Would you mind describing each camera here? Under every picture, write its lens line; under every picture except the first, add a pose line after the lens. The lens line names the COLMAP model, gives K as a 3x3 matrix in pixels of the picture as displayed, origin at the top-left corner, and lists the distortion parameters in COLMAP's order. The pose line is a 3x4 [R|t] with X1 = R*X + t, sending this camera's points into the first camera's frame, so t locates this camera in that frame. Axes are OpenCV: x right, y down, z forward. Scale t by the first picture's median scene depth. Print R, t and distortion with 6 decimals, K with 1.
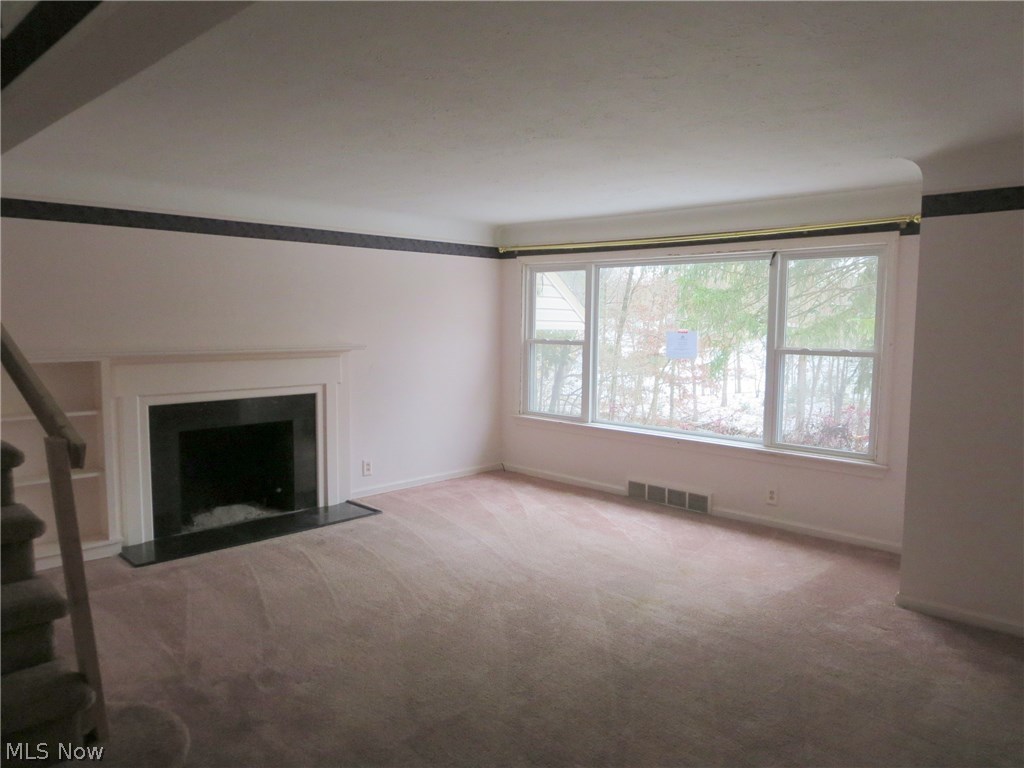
lens RADIAL K [[730.3, 0, 514.0], [0, 730.3, 384.2], [0, 0, 1]] dist [-0.005756, -0.001950]
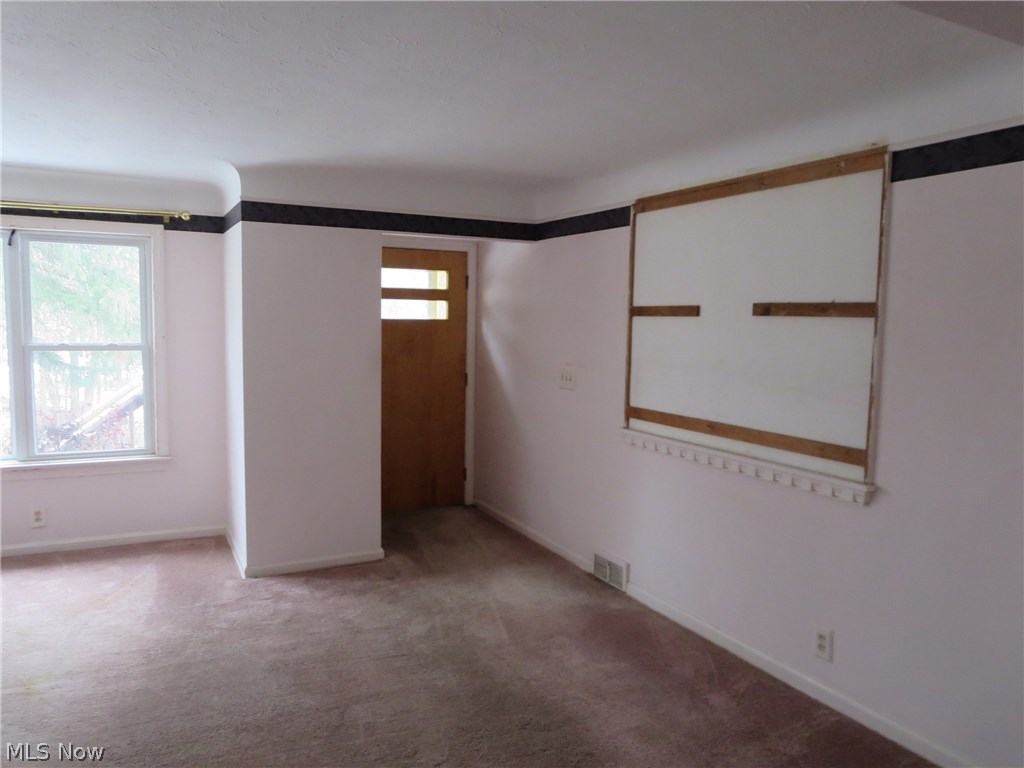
lens RADIAL K [[730.3, 0, 513.6], [0, 730.3, 383.8], [0, 0, 1]] dist [-0.005756, -0.001950]
pose [[0.325898, -0.090721, 0.941042, -0.316169], [0.064234, 0.995210, 0.073698, -0.036565], [-0.943220, 0.036429, 0.330164, 0.234071]]
